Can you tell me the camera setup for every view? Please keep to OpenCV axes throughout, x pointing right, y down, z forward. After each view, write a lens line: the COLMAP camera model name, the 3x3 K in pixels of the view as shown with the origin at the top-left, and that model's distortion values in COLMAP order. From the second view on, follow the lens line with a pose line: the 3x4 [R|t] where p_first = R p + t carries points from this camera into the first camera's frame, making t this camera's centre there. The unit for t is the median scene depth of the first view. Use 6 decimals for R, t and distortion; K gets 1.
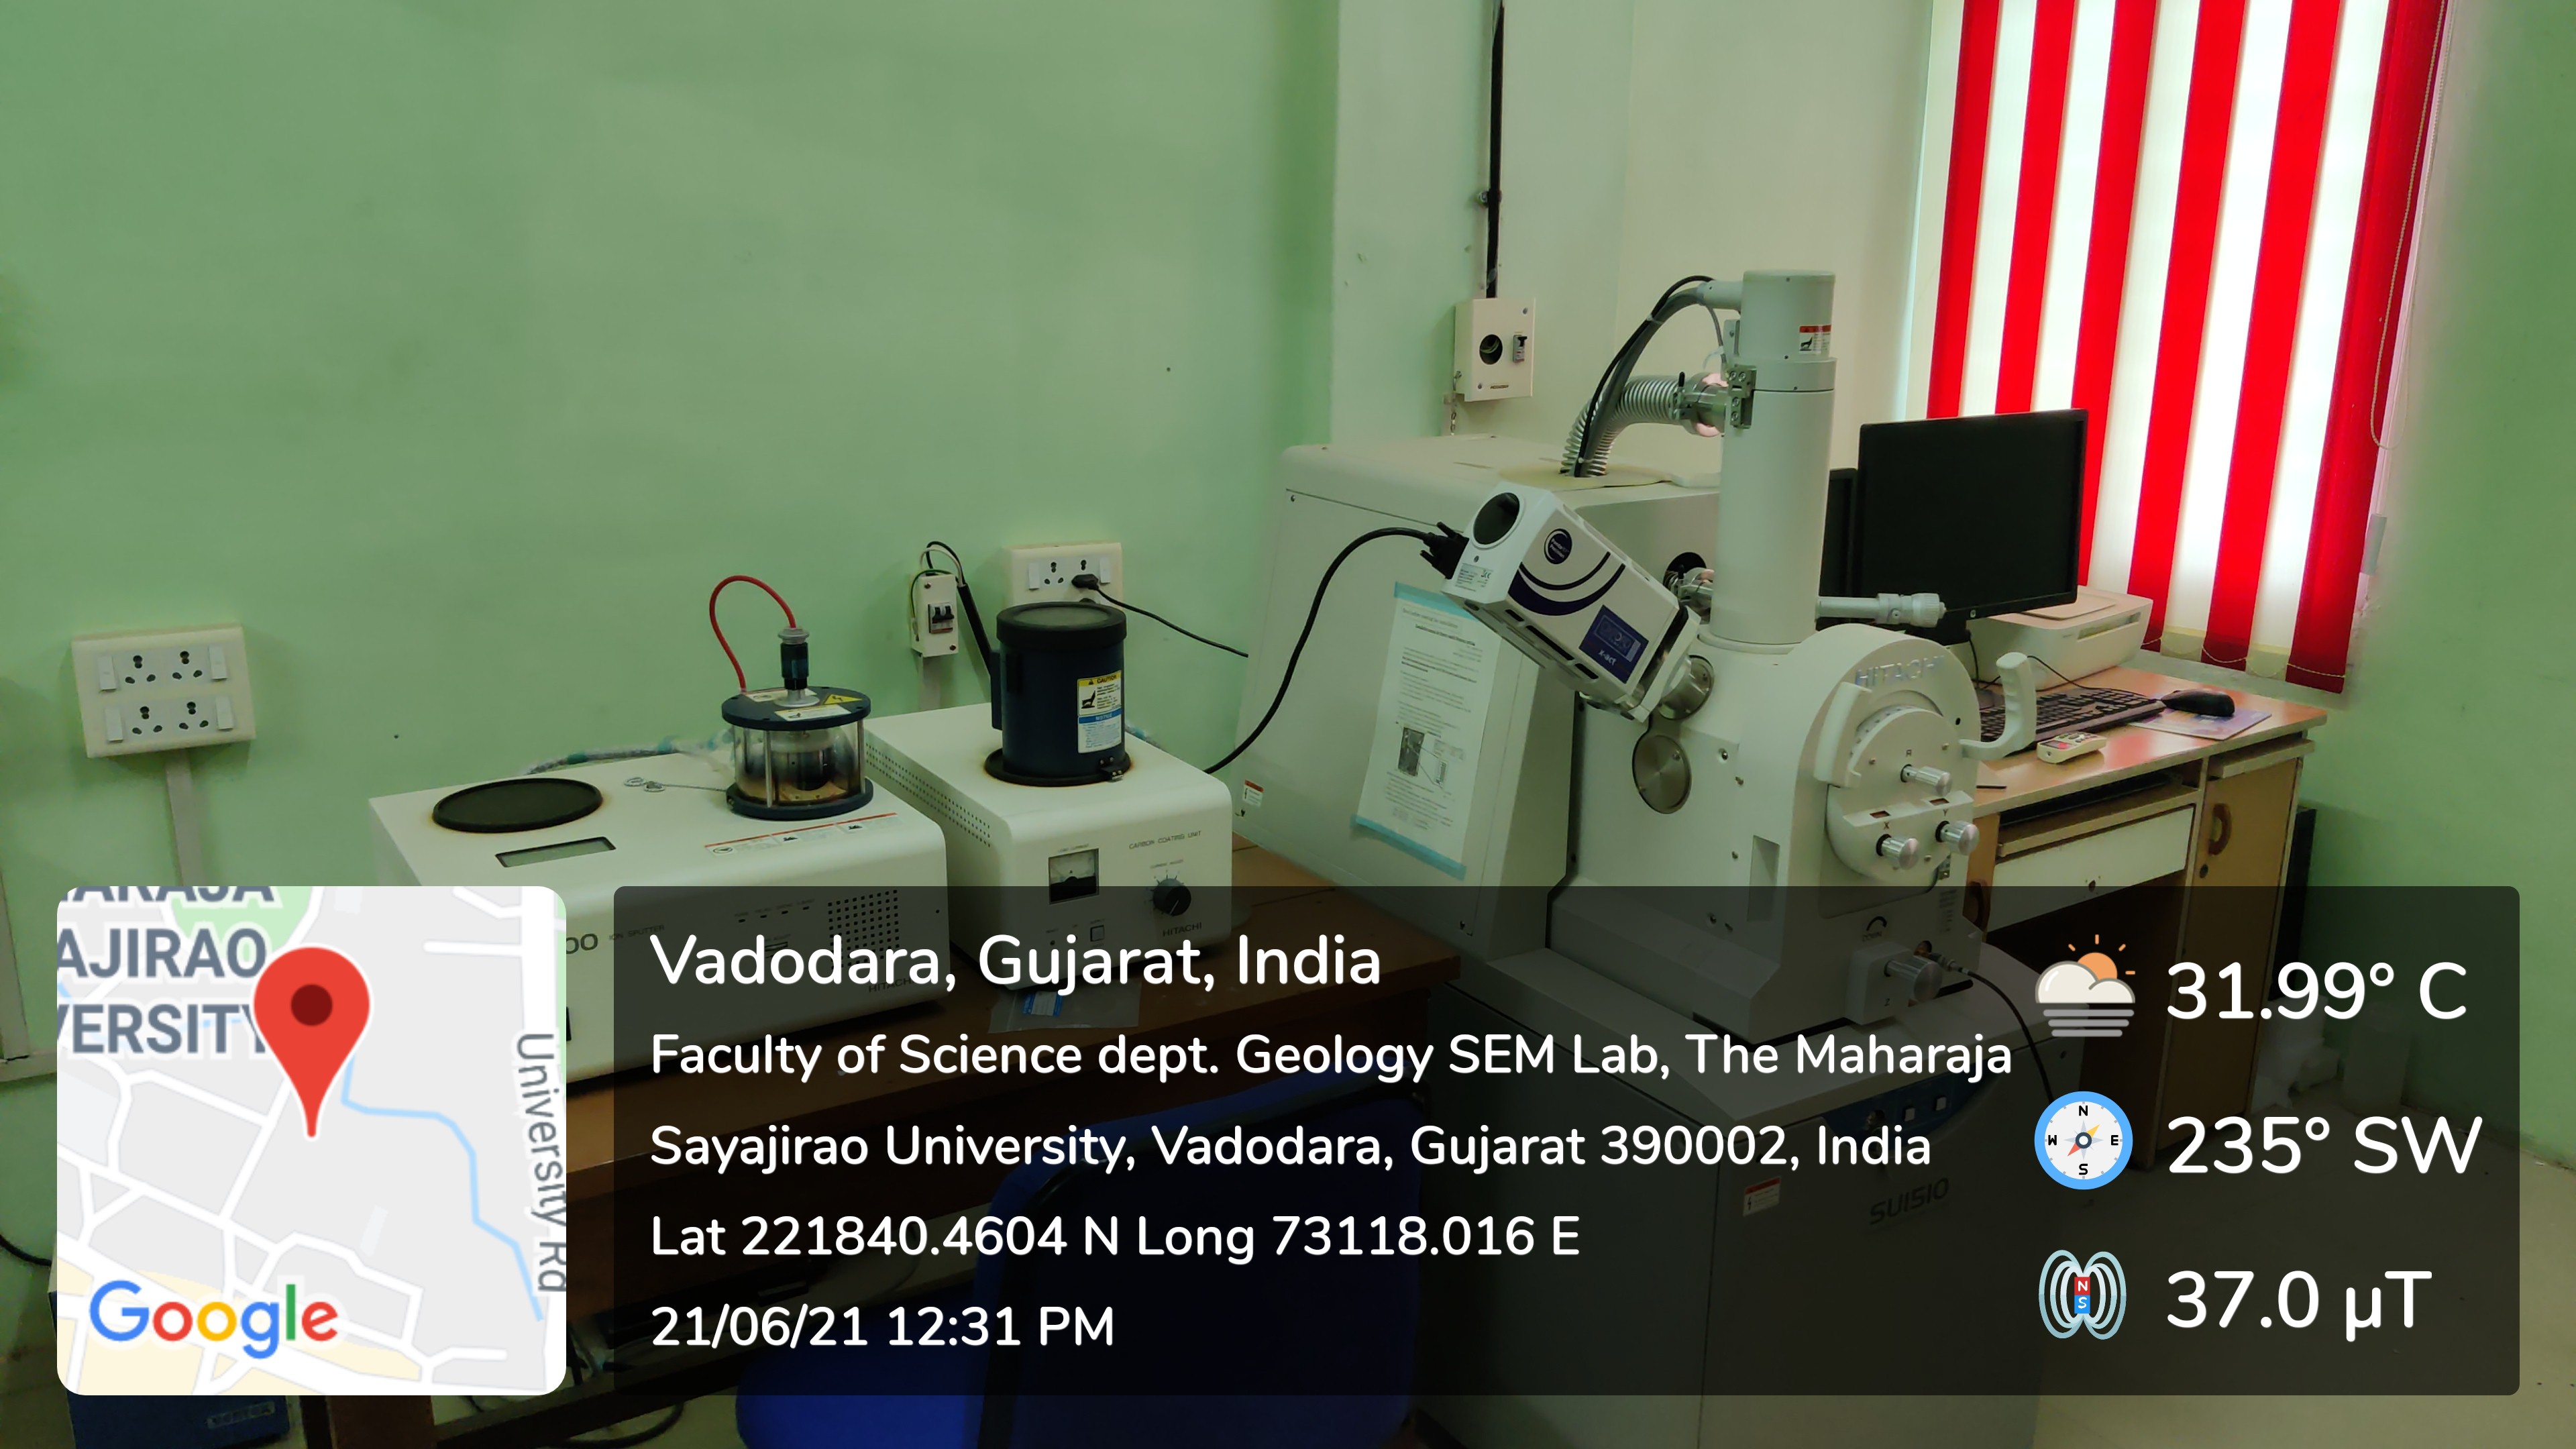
lens RADIAL K [[1891.1, 0, 1289.9], [0, 1891.1, 715.5], [0, 0, 1]] dist [0.002520, 0.003676]
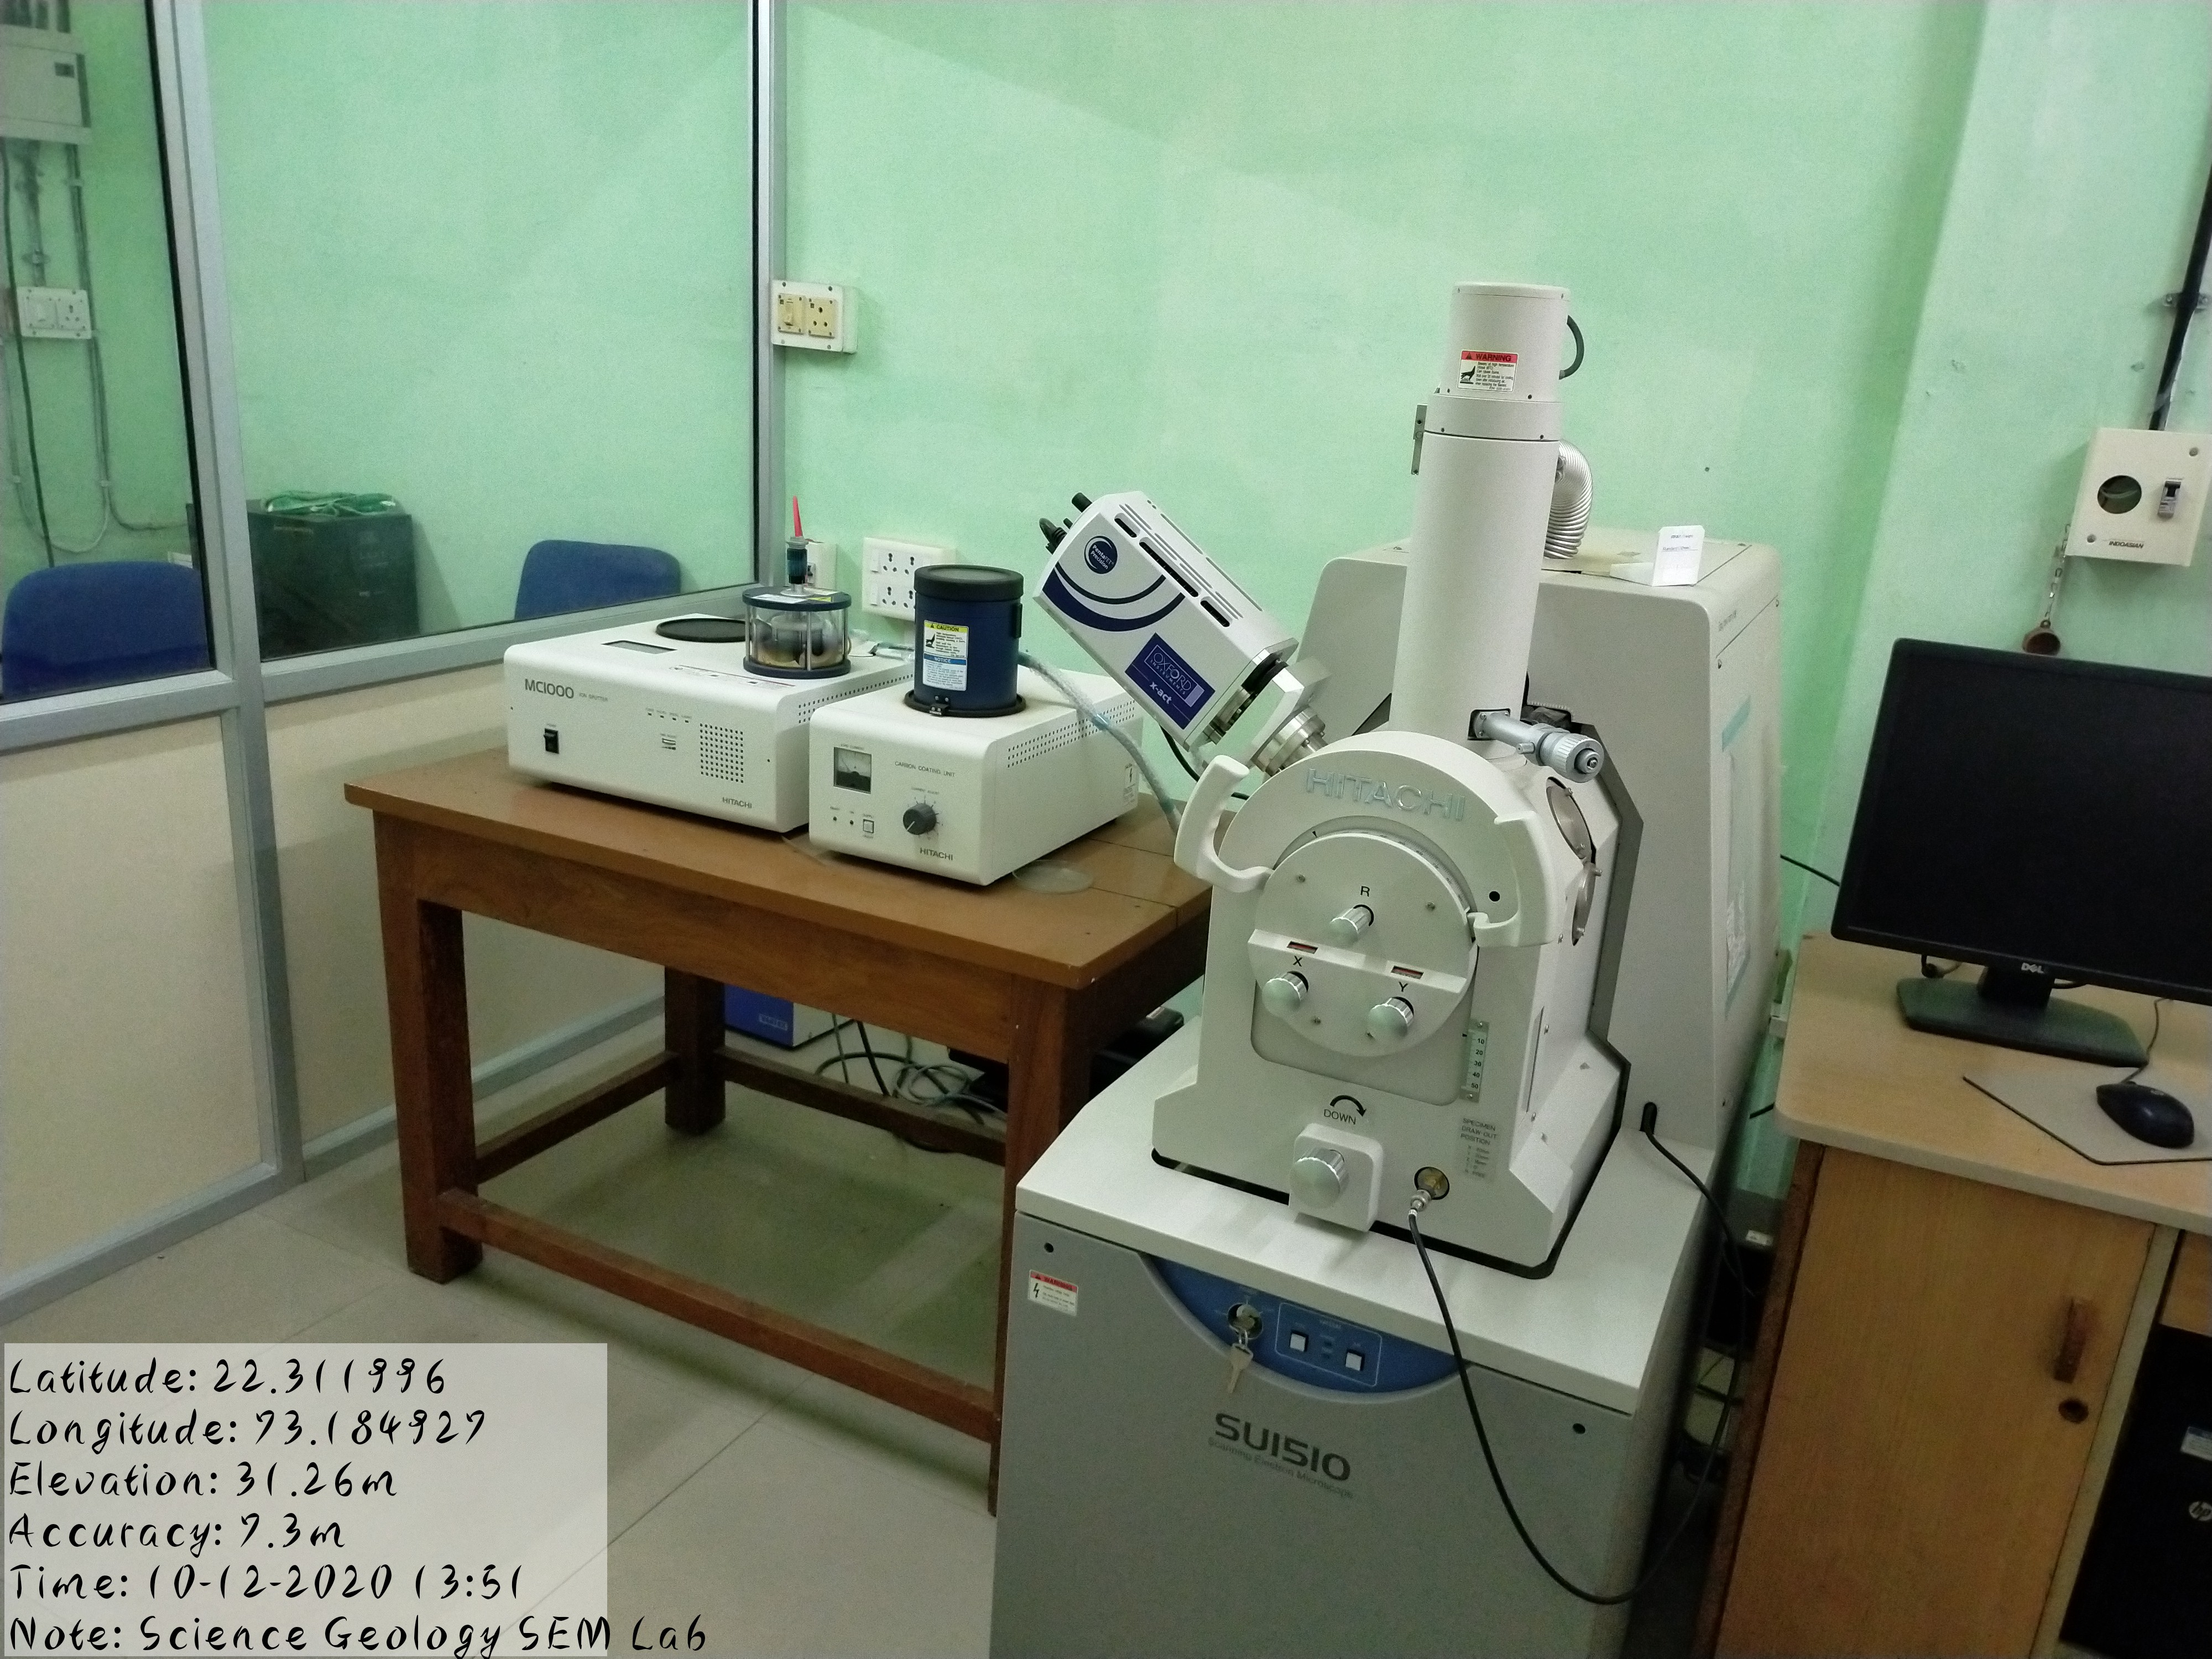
lens RADIAL K [[1649.0, 0, 1102.8], [0, 1649.0, 835.8], [0, 0, 1]] dist [0.000255, -0.000377]
pose [[0.496269, 0.275674, -0.823238, 0.809814], [-0.284645, 0.947497, 0.145692, -0.071815], [0.820180, 0.162028, 0.548682, 0.531307]]
